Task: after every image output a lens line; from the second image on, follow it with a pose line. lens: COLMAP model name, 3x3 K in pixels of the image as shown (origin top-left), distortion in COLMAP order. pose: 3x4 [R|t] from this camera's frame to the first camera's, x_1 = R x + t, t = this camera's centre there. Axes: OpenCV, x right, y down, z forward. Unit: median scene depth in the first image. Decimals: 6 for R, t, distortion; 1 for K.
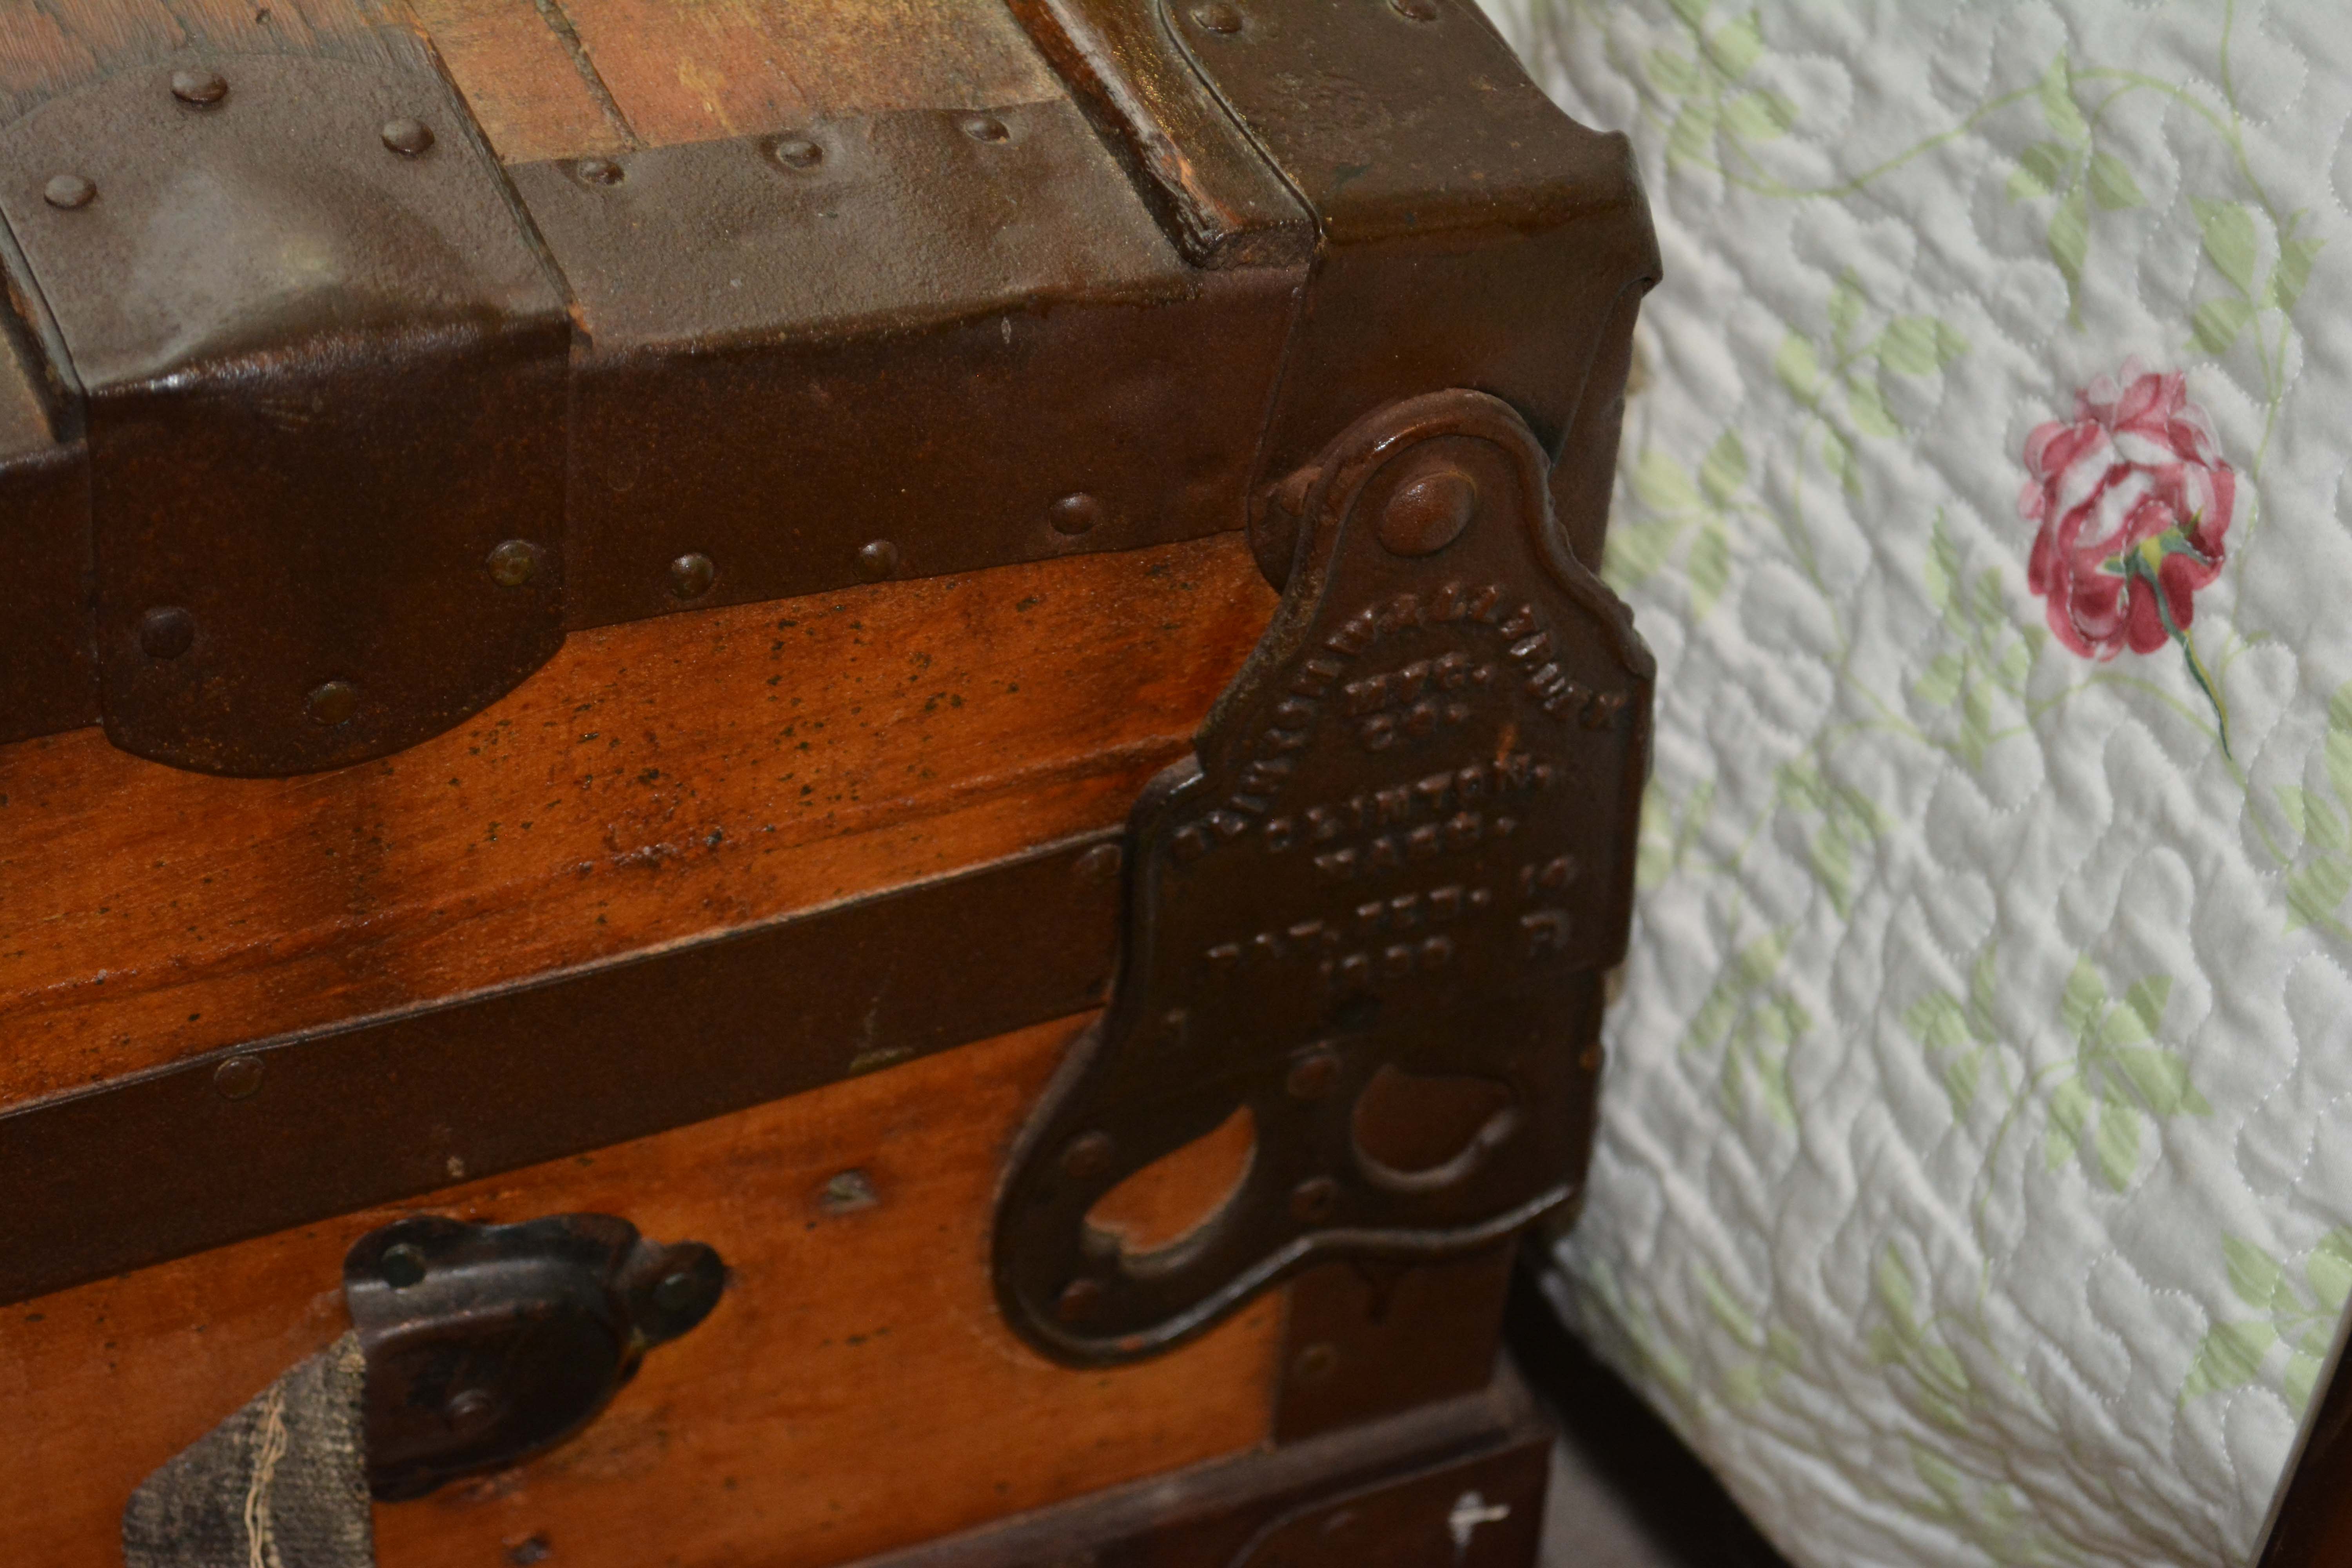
lens RADIAL K [[5272.2, 0, 1165.0], [0, 5272.2, 790.9], [0, 0, 1]] dist [0.051879, -0.226686]
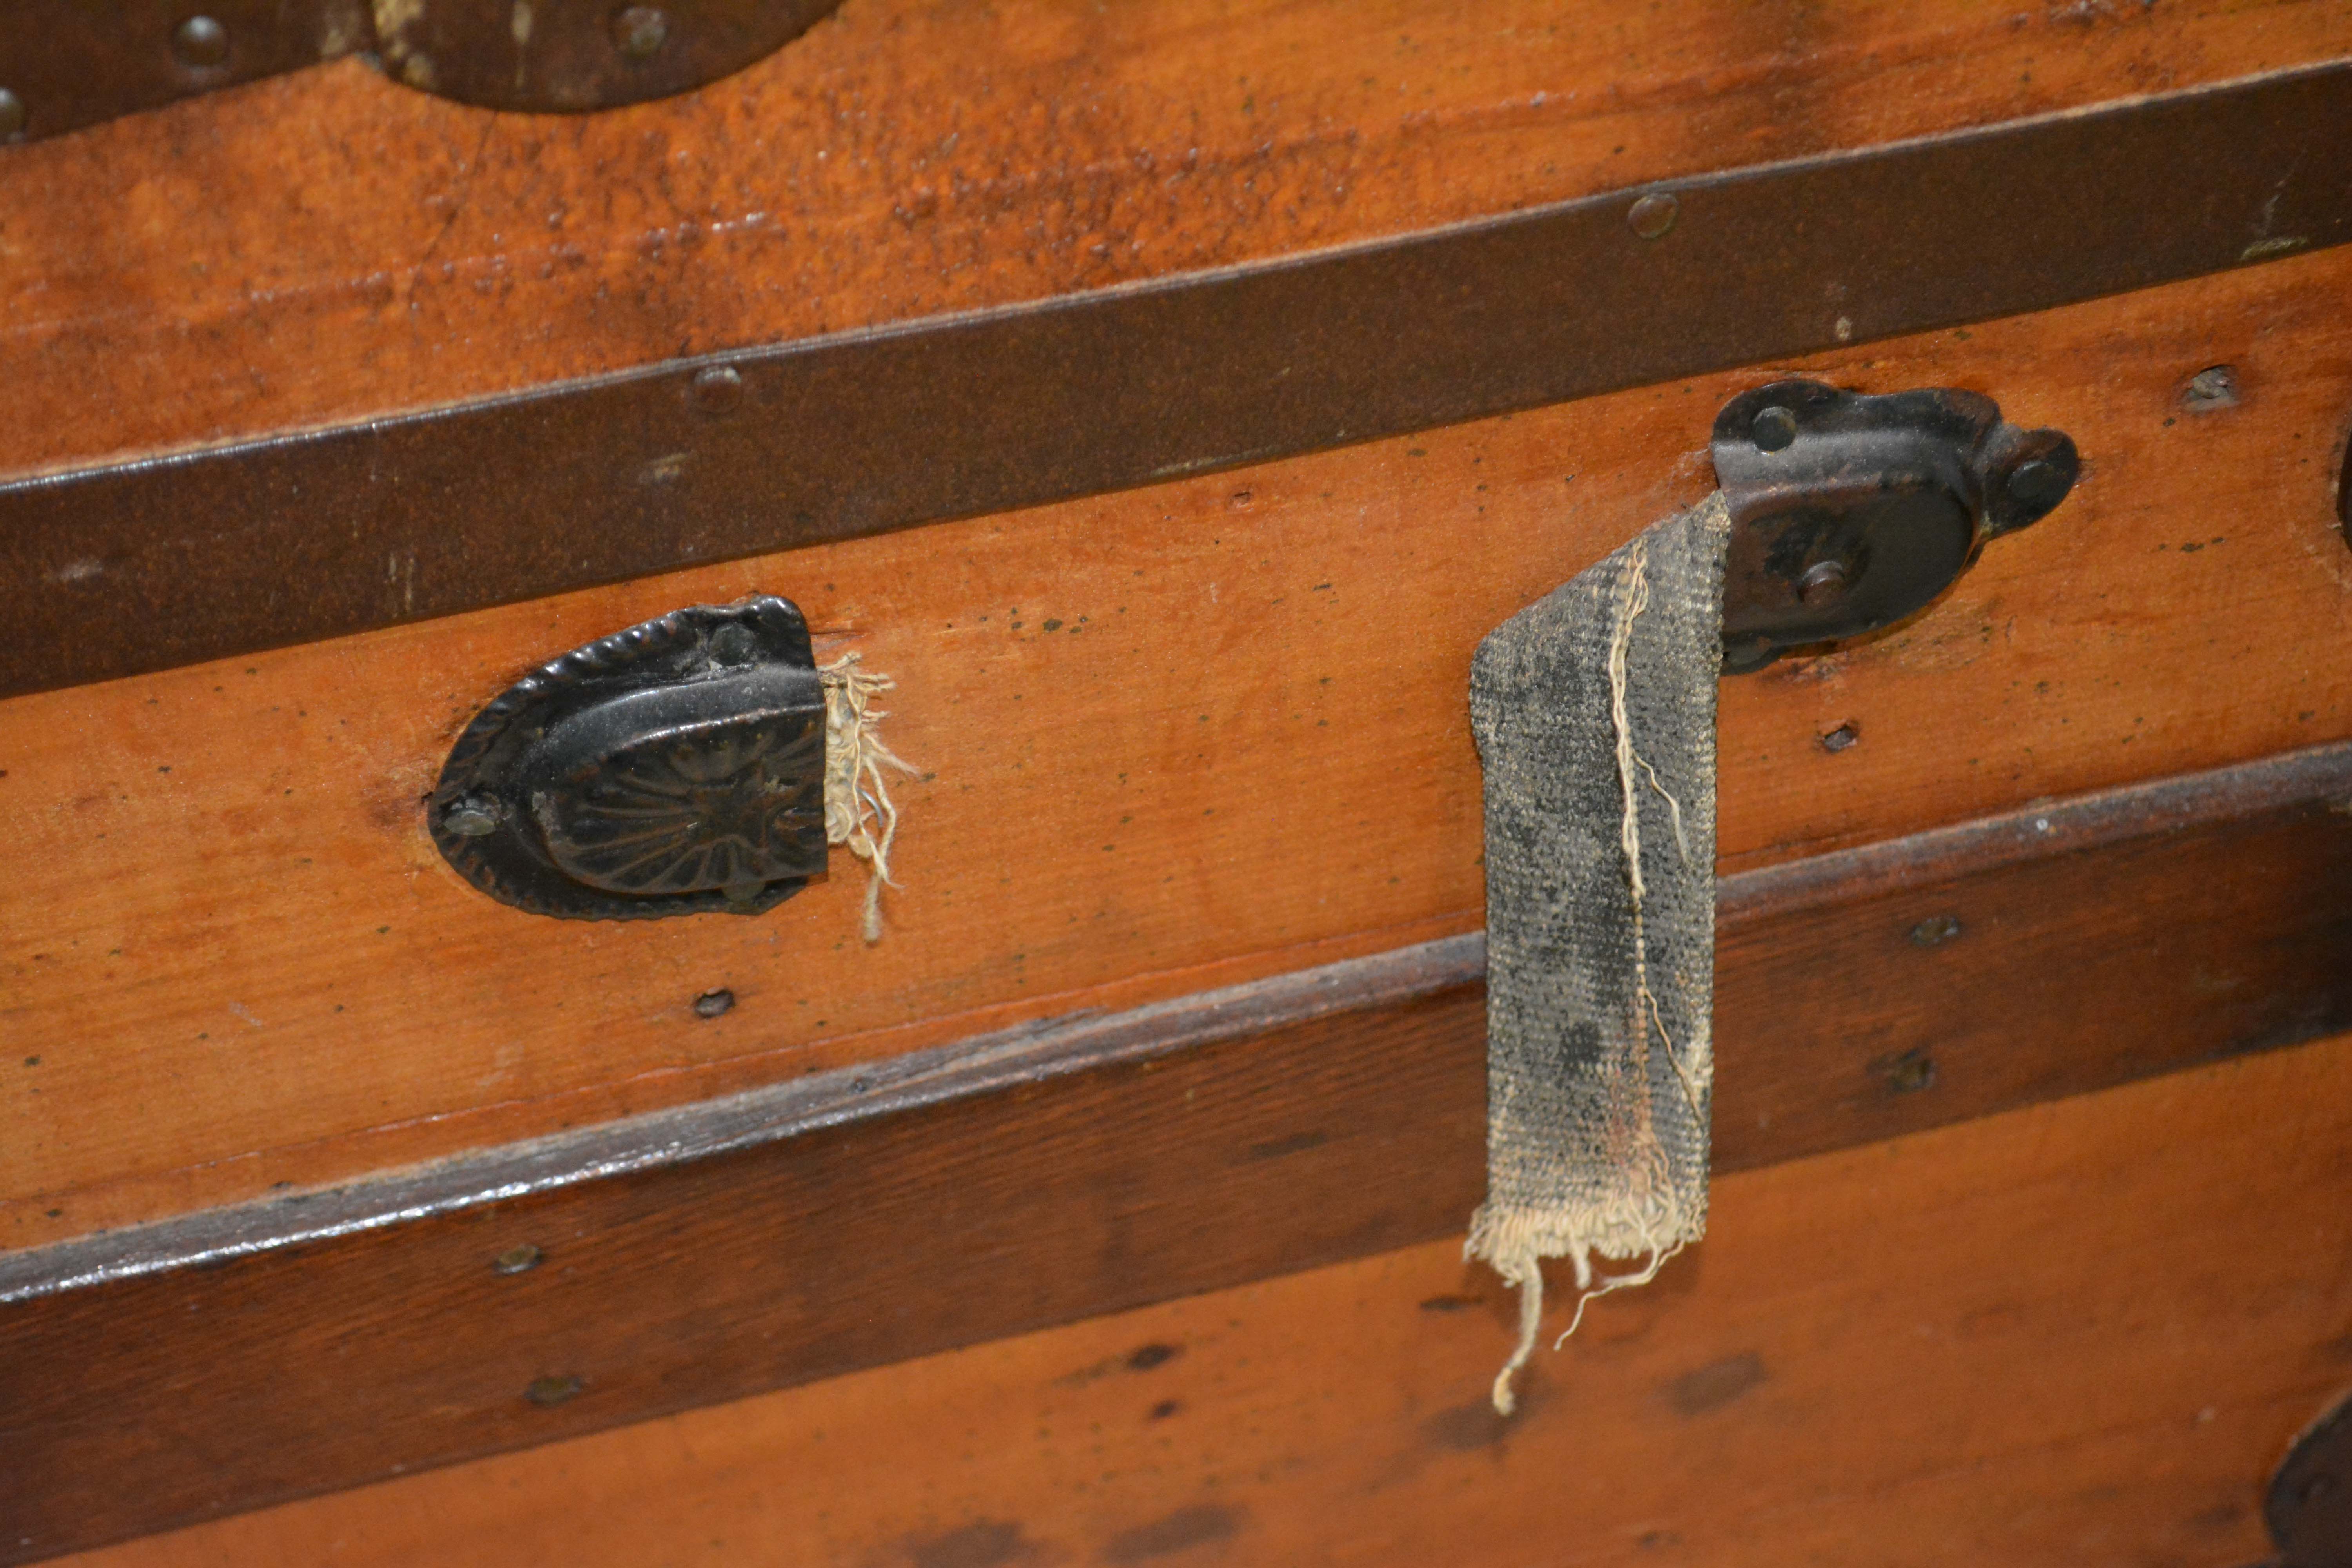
lens RADIAL K [[5272.2, 0, 1165.0], [0, 5272.2, 790.9], [0, 0, 1]] dist [0.051879, -0.226686]
pose [[0.986545, 0.070201, -0.147654, -0.105879], [-0.052799, 0.991532, 0.118648, 0.045824], [0.154732, -0.109256, 0.981897, 0.004090]]
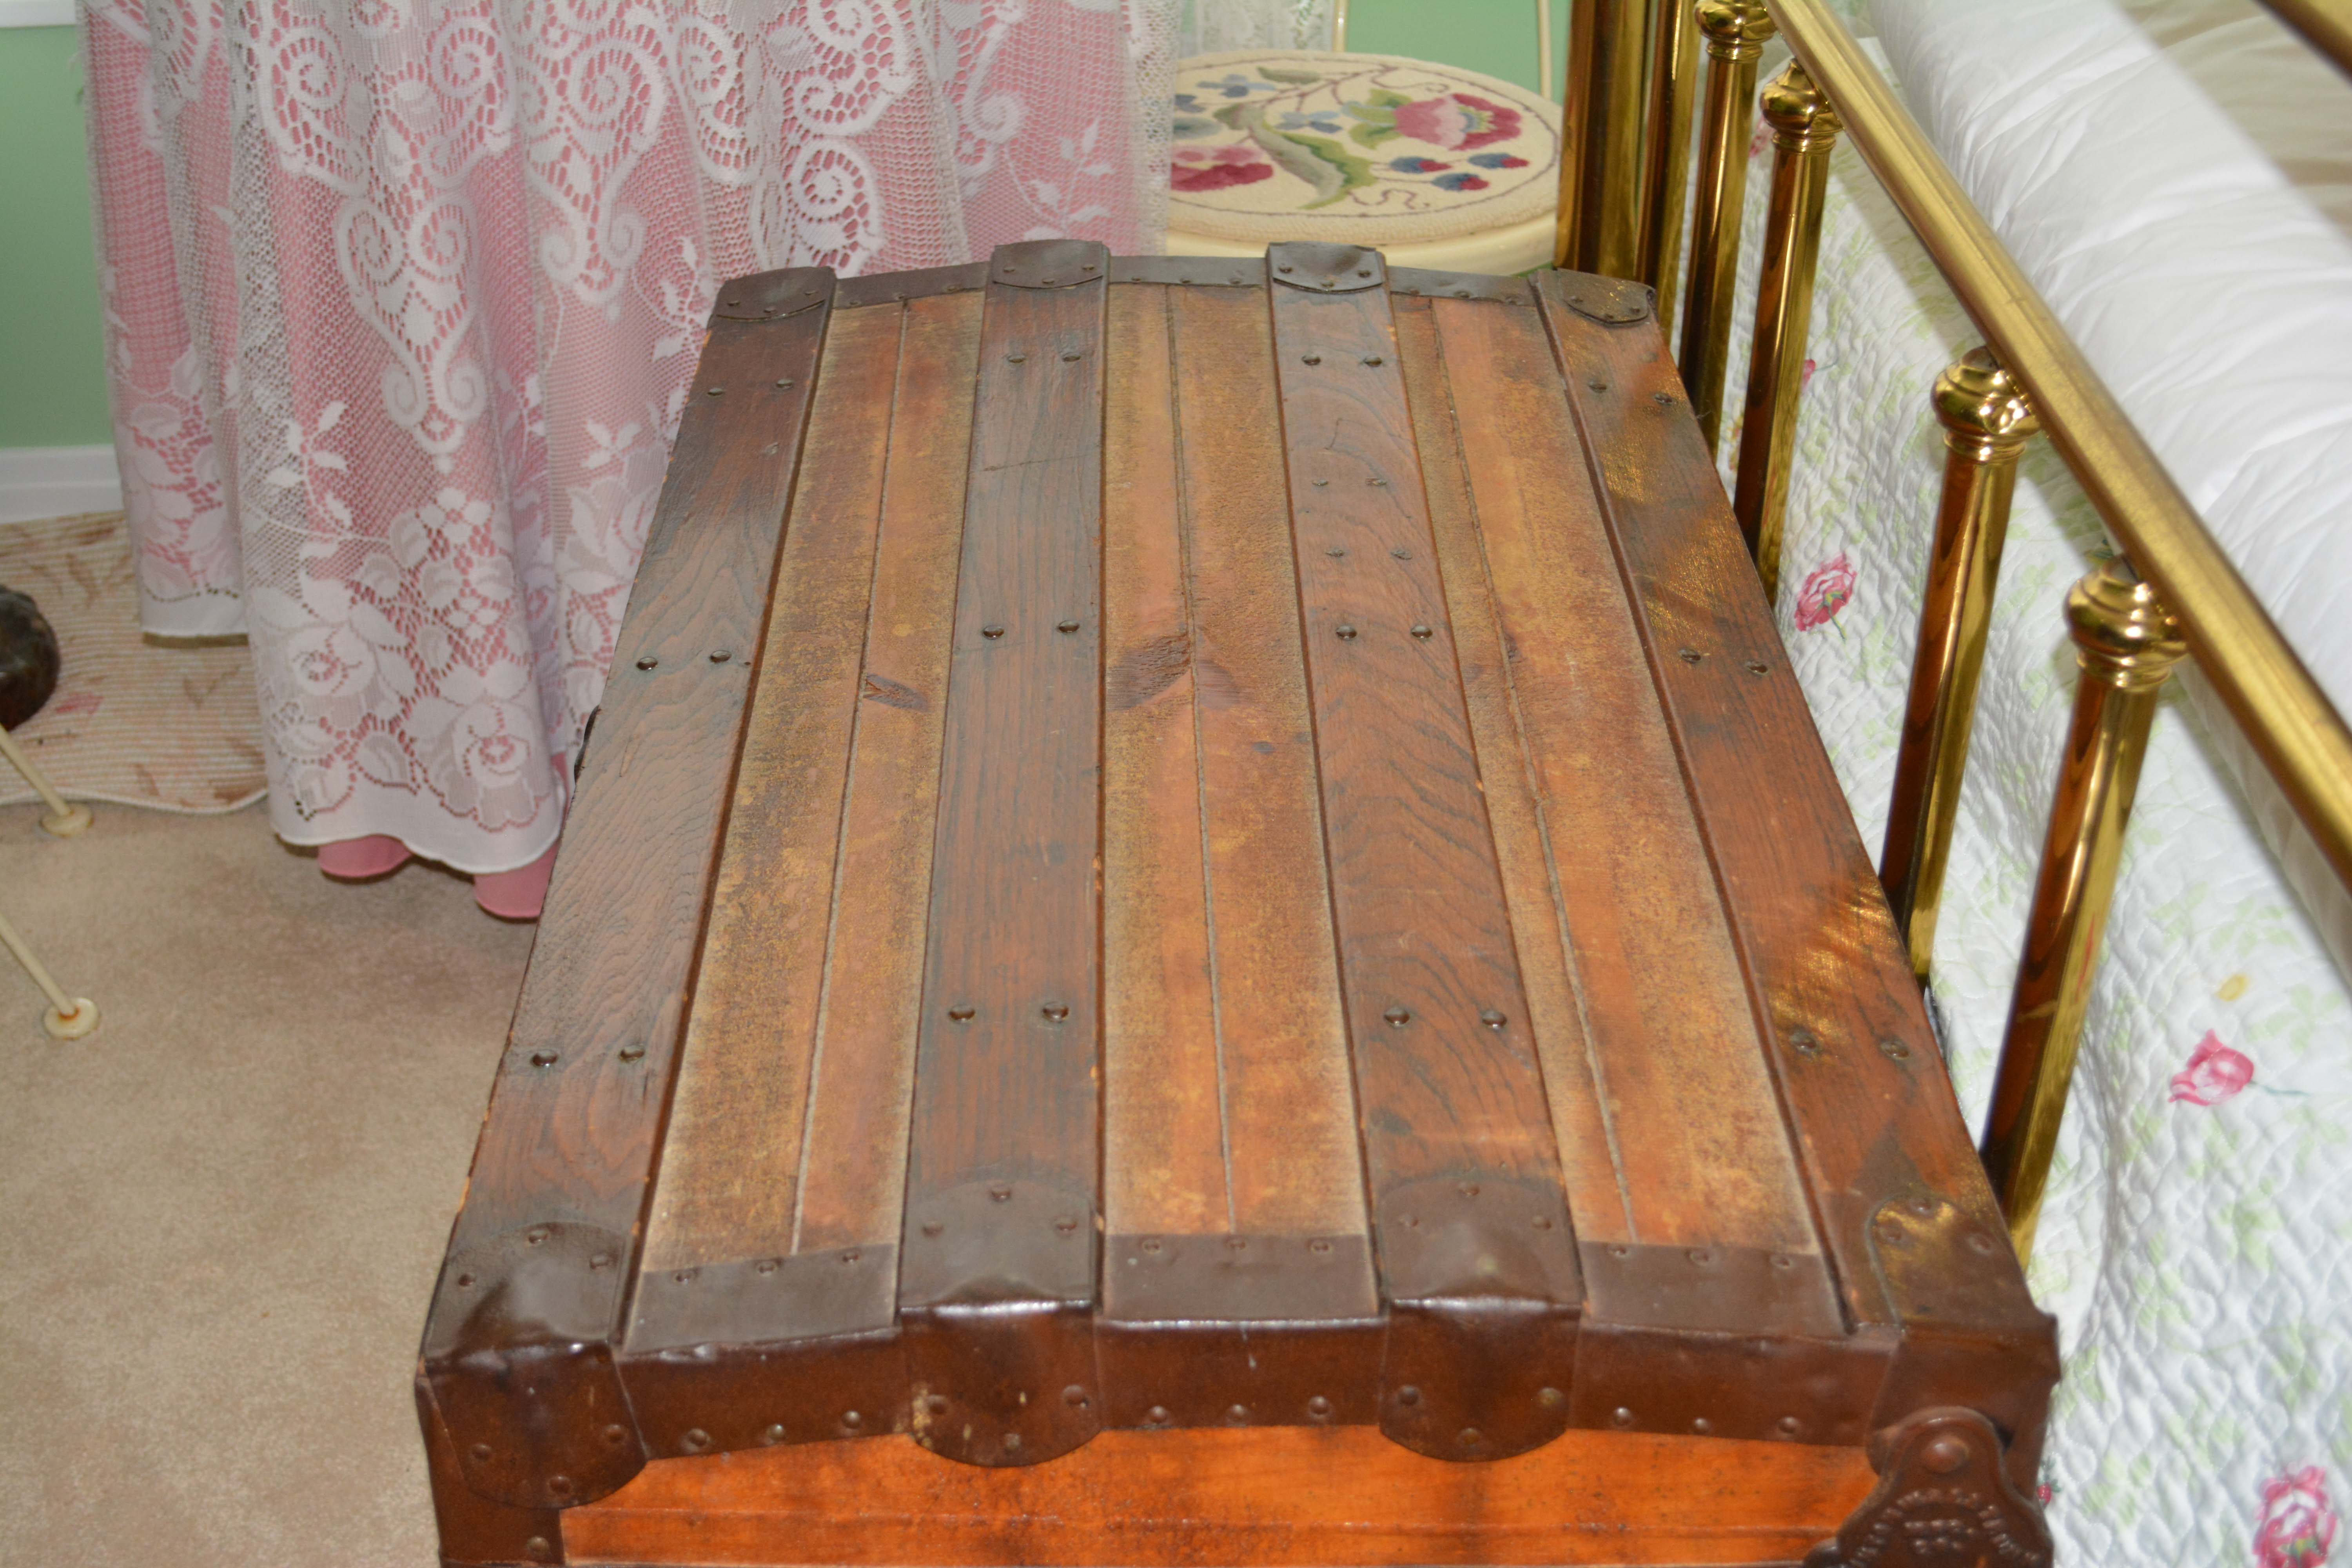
lens RADIAL K [[3075.0, 0, 1176.0], [0, 3075.0, 784.0], [0, 0, 1]] dist [-0.031304, 0.013252]
pose [[0.919368, 0.139693, -0.367762, 0.187727], [-0.218166, 0.958954, -0.181140, -0.017466], [0.327363, 0.246767, 0.912107, -0.415385]]
